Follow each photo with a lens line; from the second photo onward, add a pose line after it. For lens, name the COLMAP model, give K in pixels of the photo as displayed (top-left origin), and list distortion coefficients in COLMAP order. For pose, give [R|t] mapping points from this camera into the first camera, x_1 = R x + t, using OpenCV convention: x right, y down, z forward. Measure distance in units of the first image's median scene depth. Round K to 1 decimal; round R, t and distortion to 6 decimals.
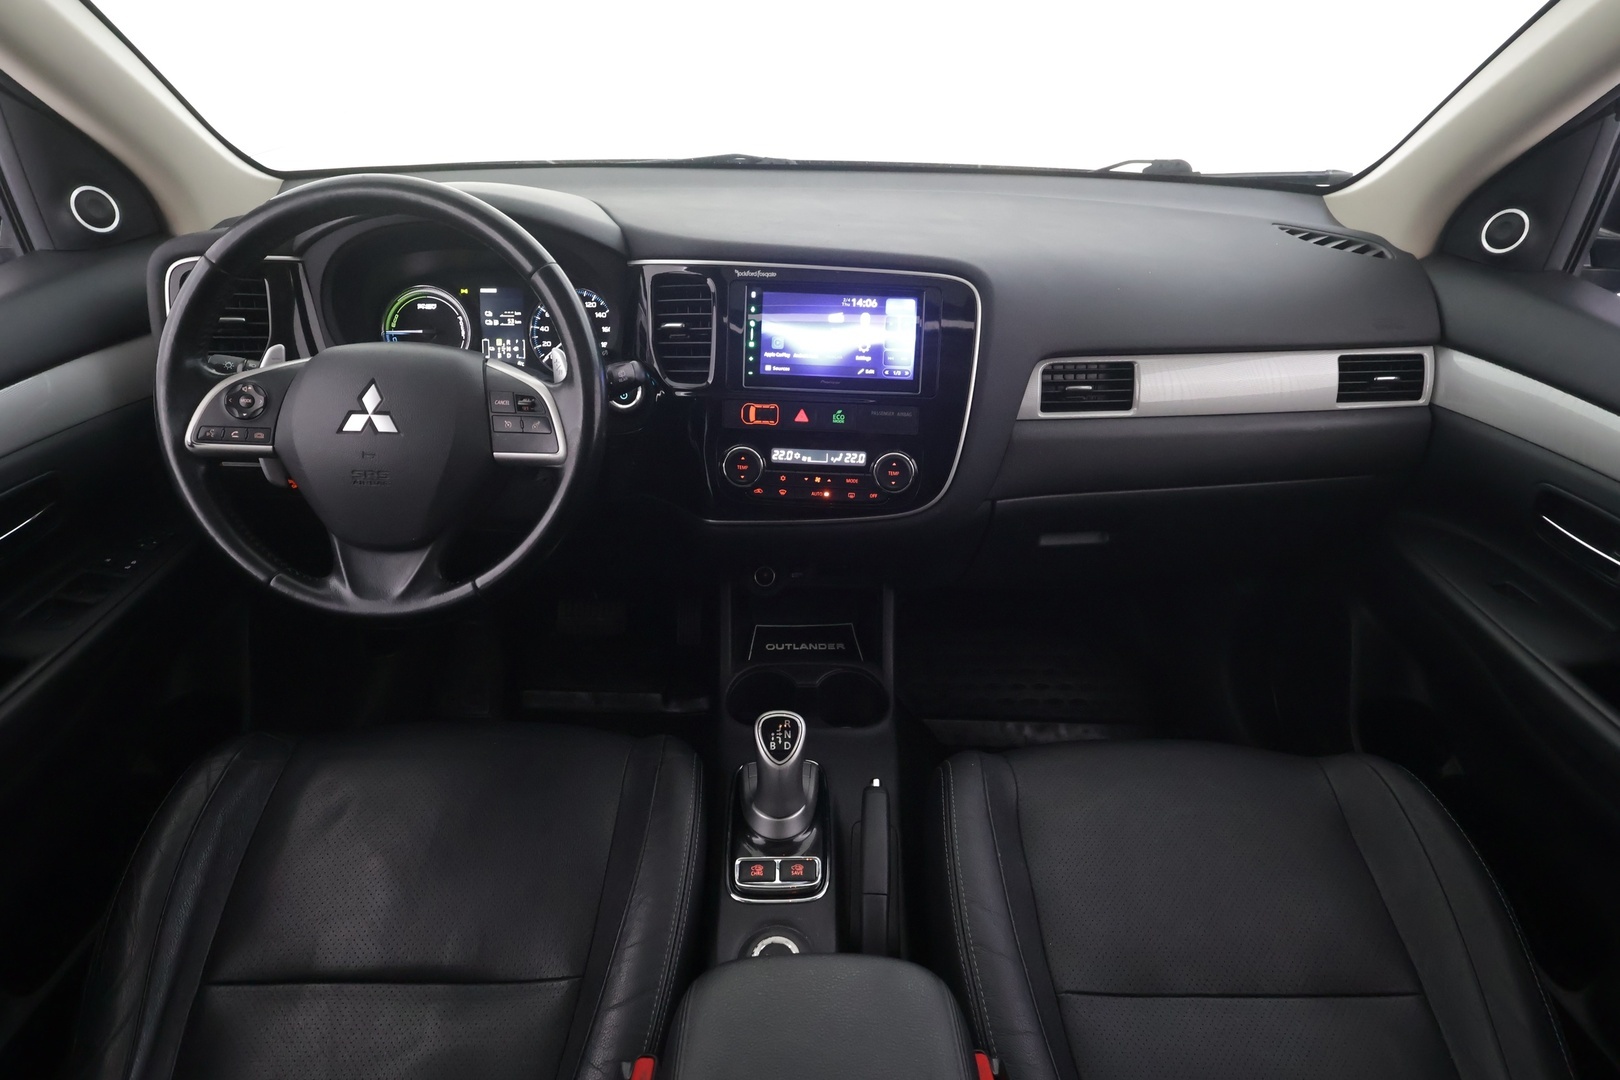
lens RADIAL K [[852.8, 0, 801.6], [0, 852.8, 539.8], [0, 0, 1]] dist [-0.004426, 0.005078]
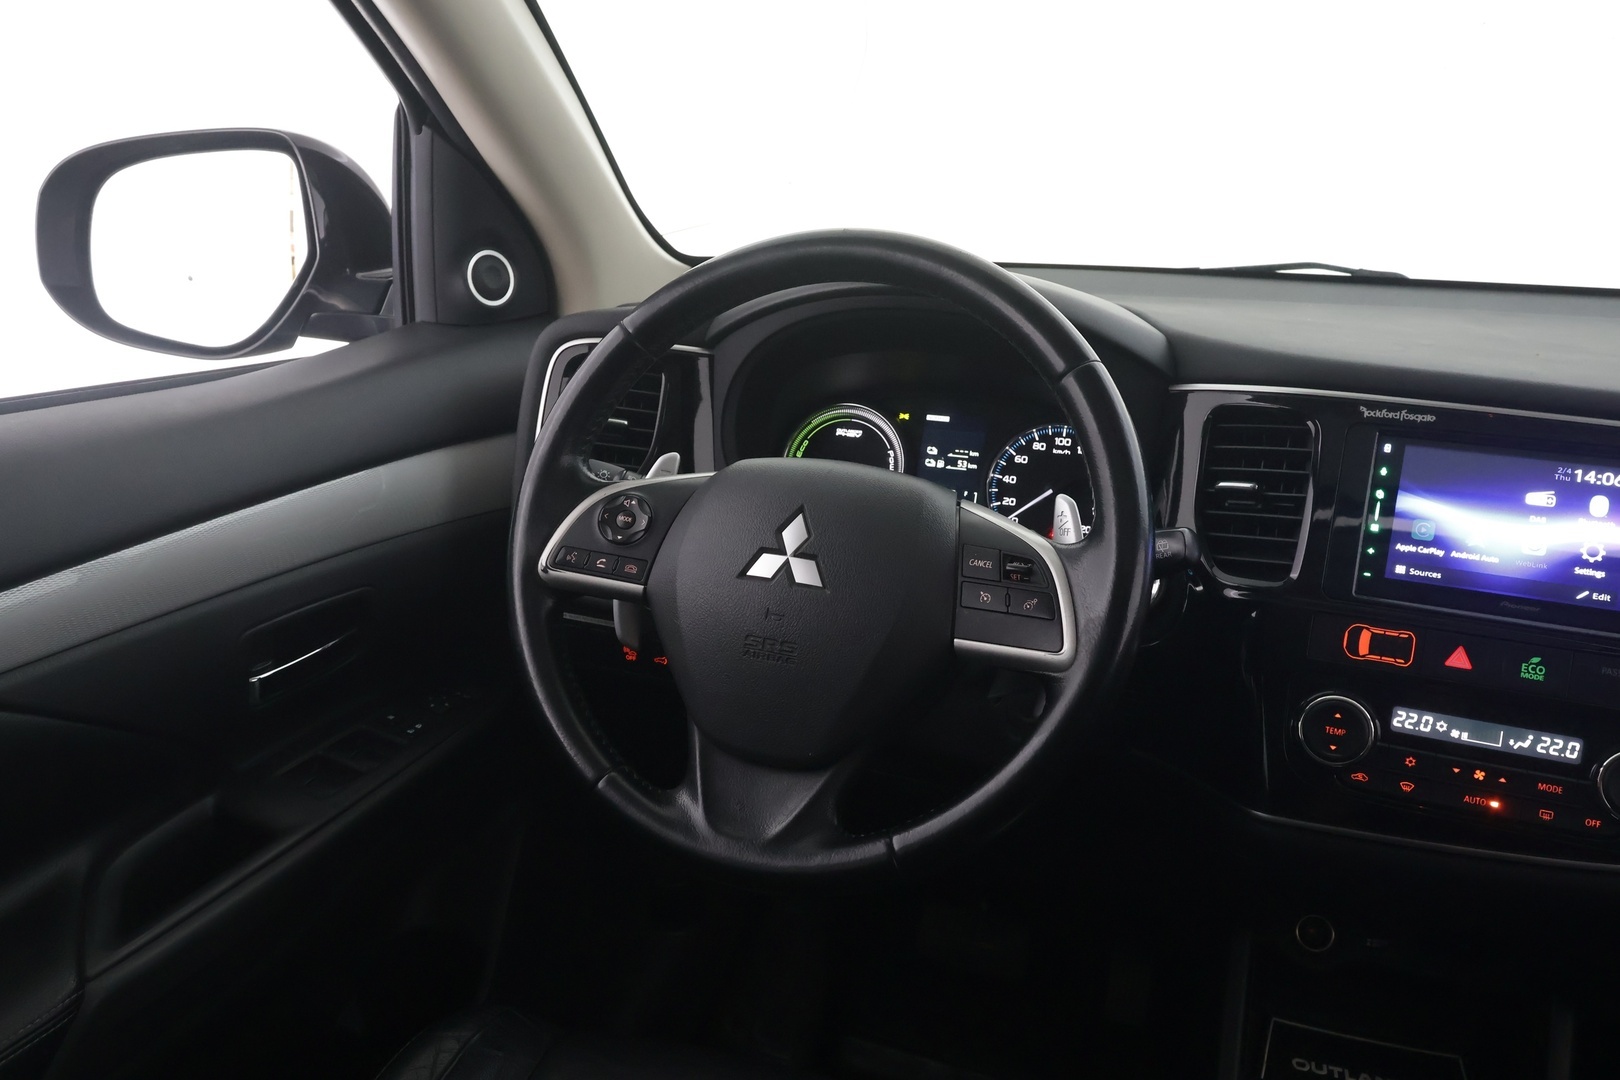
lens RADIAL K [[1256.2, 0, 811.7], [0, 1256.2, 546.4], [0, 0, 1]] dist [0.002855, -0.000813]
pose [[0.933425, 0.110682, -0.341272, -0.124226], [-0.186951, 0.961927, -0.199363, 0.030743], [0.306213, 0.249891, 0.918579, 0.080125]]
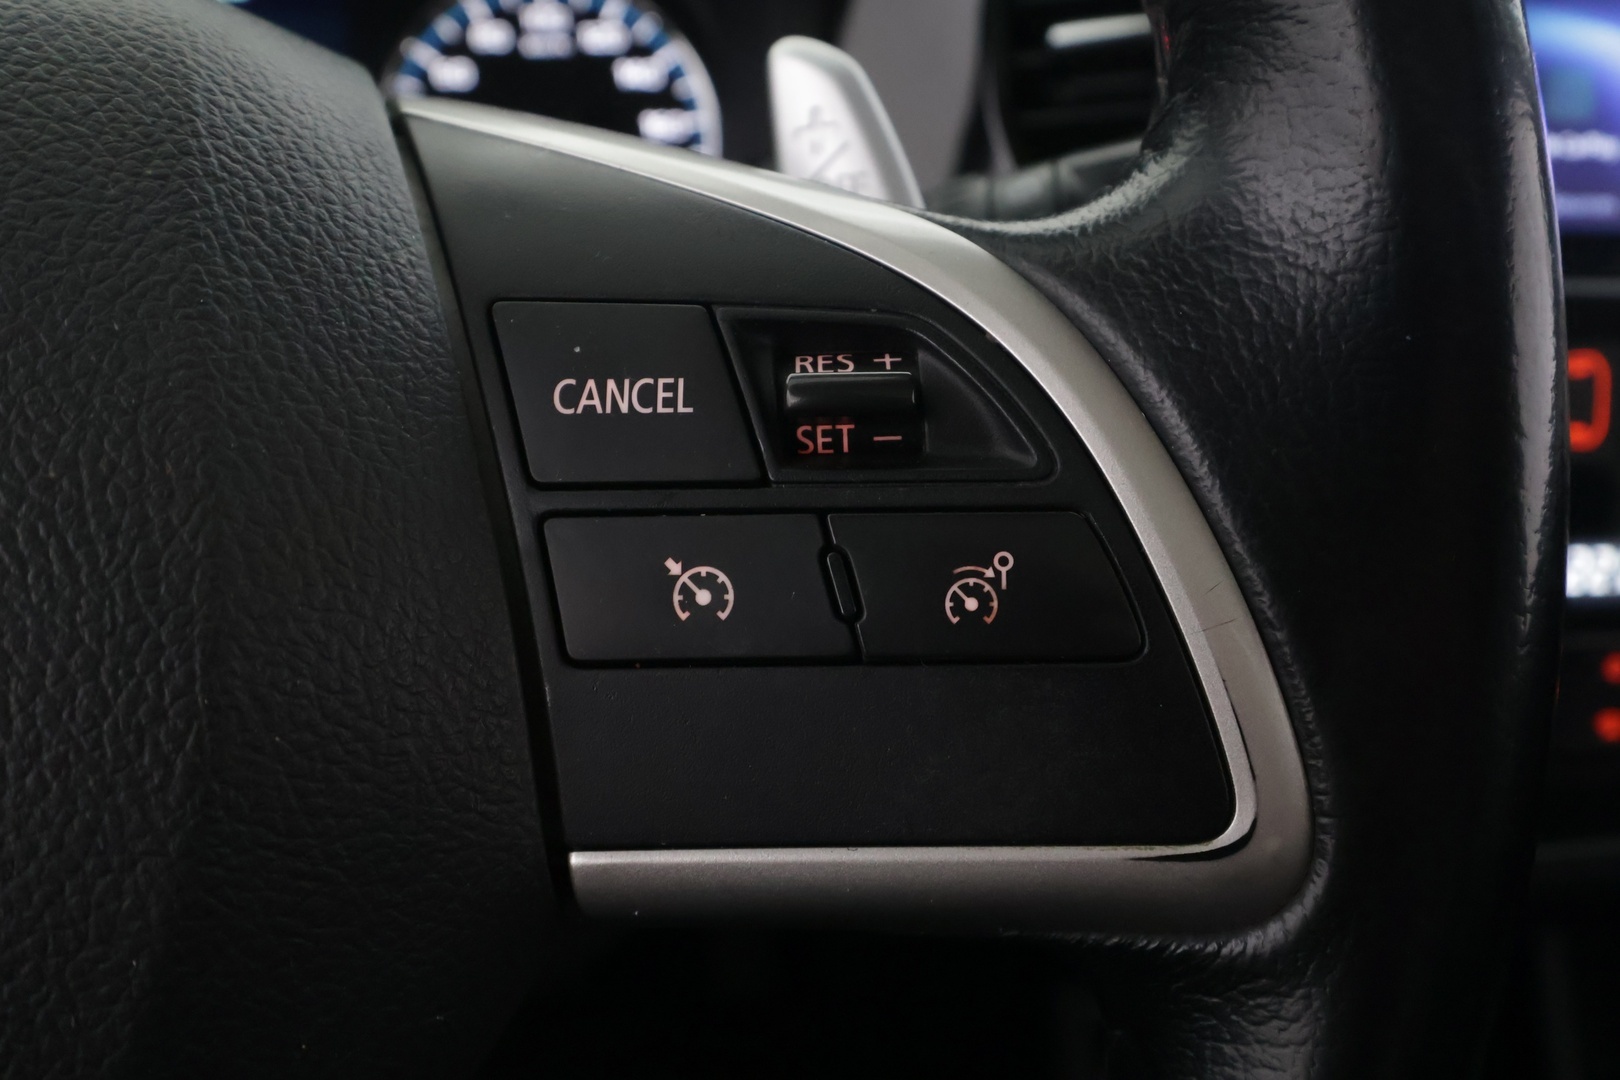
lens RADIAL K [[1256.2, 0, 804.3], [0, 1256.2, 546.9], [0, 0, 1]] dist [0.002855, -0.000813]
pose [[0.989059, -0.059001, 0.135208, -0.290012], [0.062332, 0.997844, -0.020527, -0.112868], [-0.133706, 0.028730, 0.990605, 0.689469]]
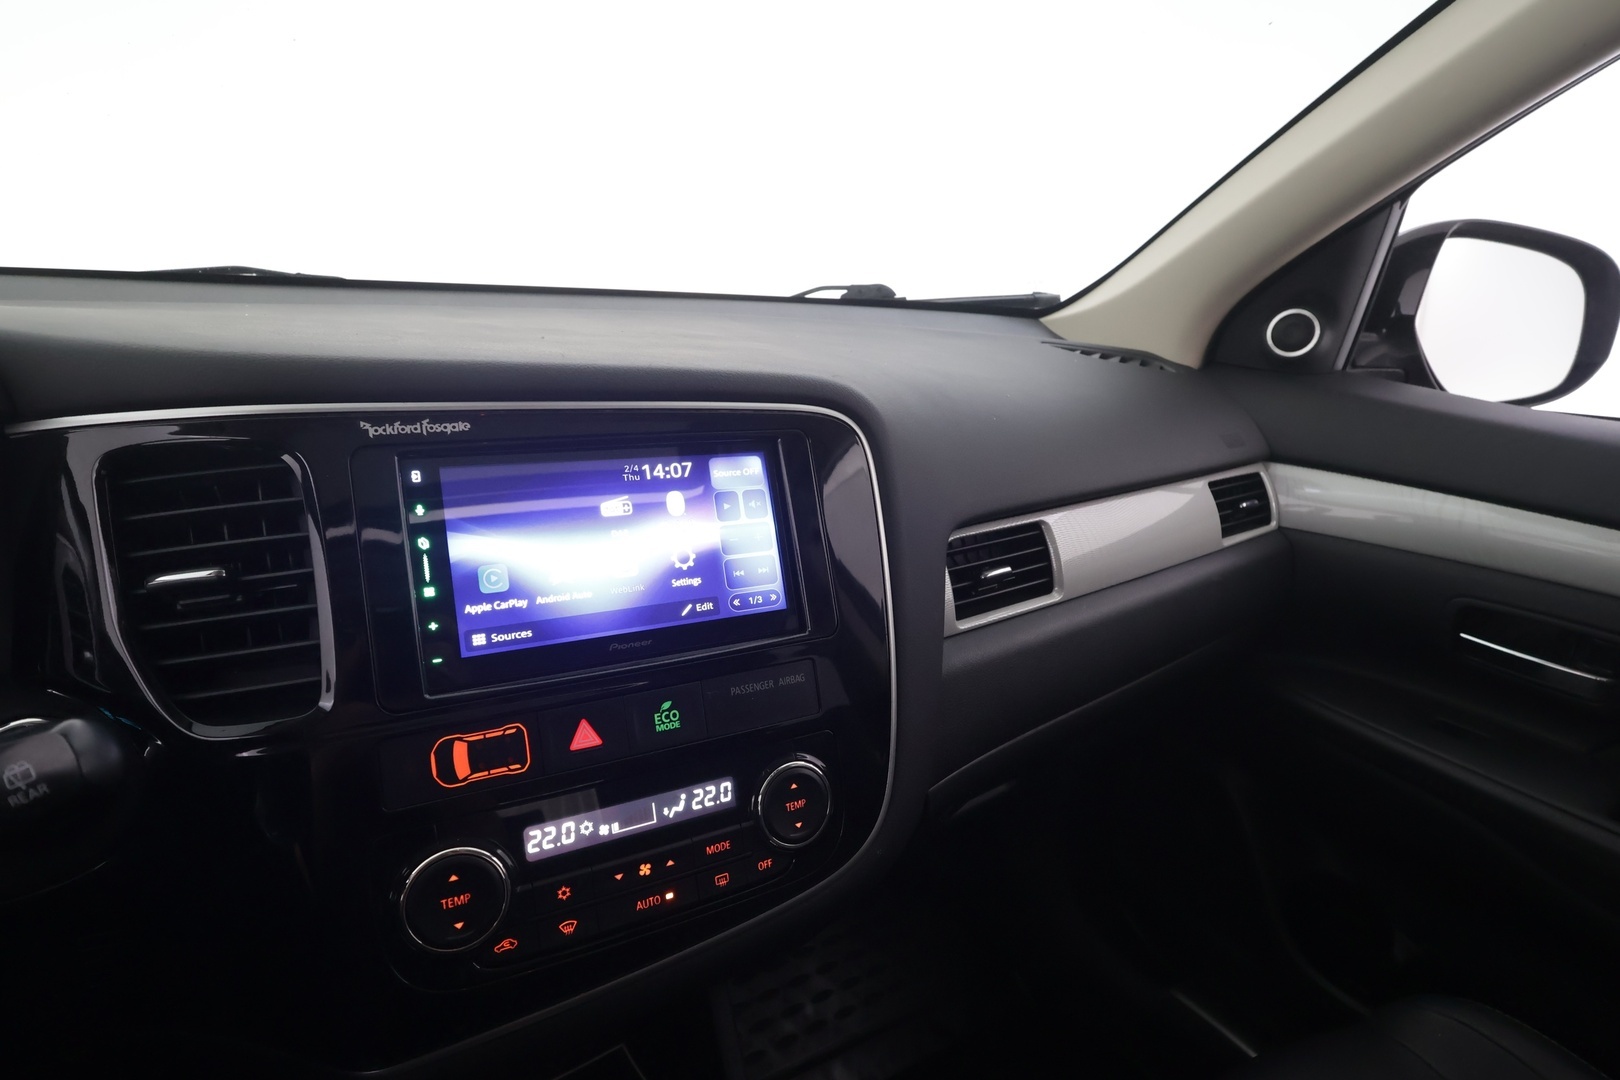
lens RADIAL K [[852.8, 0, 806.7], [0, 852.8, 538.5], [0, 0, 1]] dist [-0.004426, 0.005078]
pose [[0.843090, -0.132517, 0.521189, -0.115820], [0.237537, 0.961260, -0.139838, -0.152980], [-0.482467, 0.241698, 0.841907, 0.557902]]
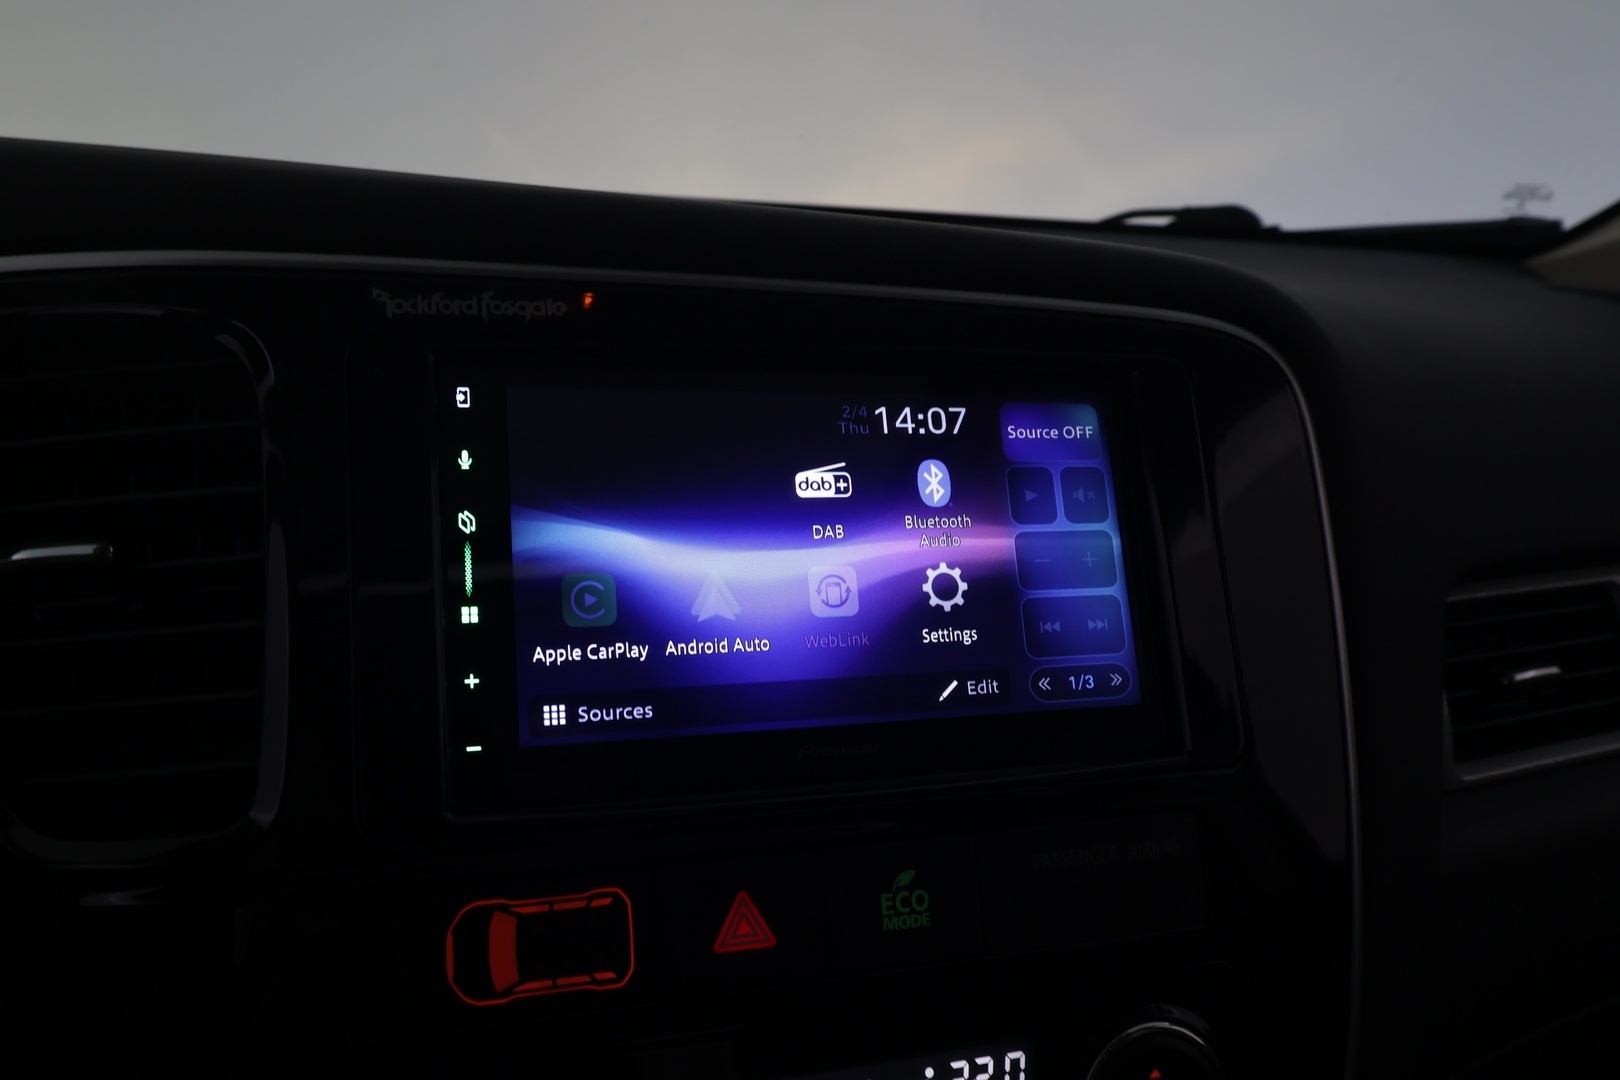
lens RADIAL K [[1256.2, 0, 806.8], [0, 1256.2, 537.8], [0, 0, 1]] dist [0.002855, -0.000813]
pose [[0.930394, -0.053710, 0.362605, -0.093089], [0.156878, 0.952381, -0.261458, -0.151716], [-0.331295, 0.300144, 0.894515, 0.682547]]
